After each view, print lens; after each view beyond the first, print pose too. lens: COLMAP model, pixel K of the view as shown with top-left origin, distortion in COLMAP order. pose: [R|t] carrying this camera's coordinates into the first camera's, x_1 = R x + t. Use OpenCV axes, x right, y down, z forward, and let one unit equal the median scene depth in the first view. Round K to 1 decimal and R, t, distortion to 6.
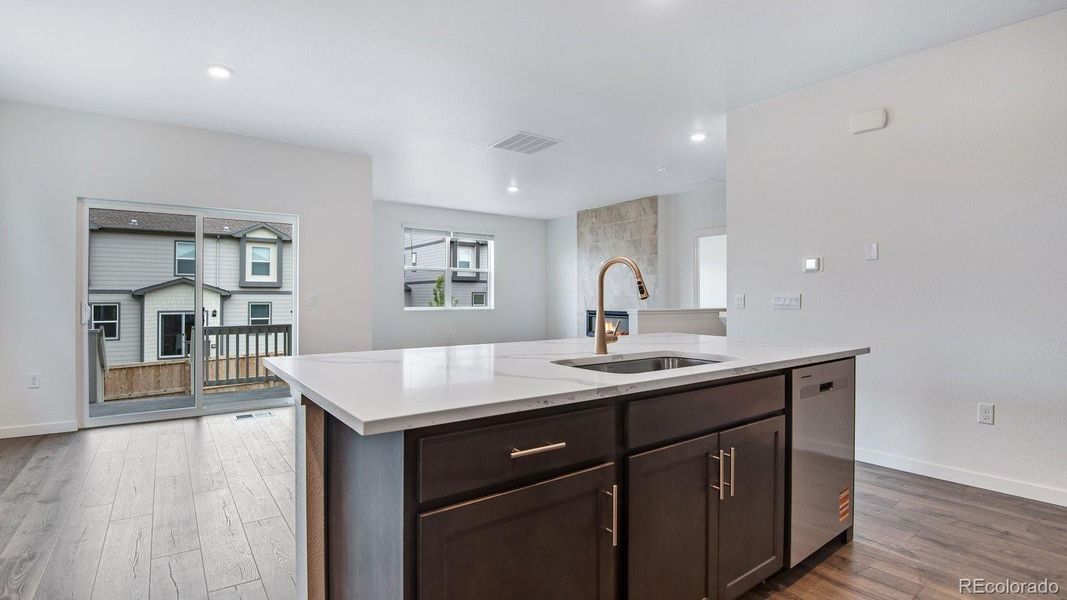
lens RADIAL K [[484.9, 0, 533.5], [0, 484.9, 300.0], [0, 0, 1]] dist [-0.001576, -0.019167]
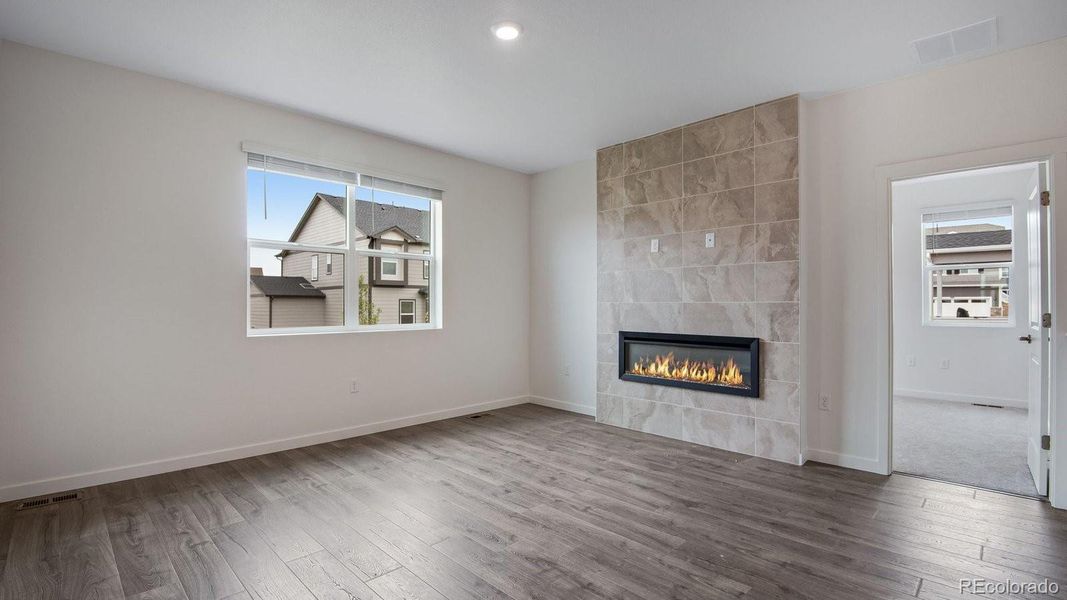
lens RADIAL K [[505.2, 0, 533.5], [0, 505.2, 300.0], [0, 0, 1]] dist [-0.001956, -0.013365]
pose [[0.991002, 0.000680, 0.133842, -0.060067], [0.001368, 0.999883, -0.015211, -0.004625], [-0.133837, 0.015257, 0.990886, 0.471146]]
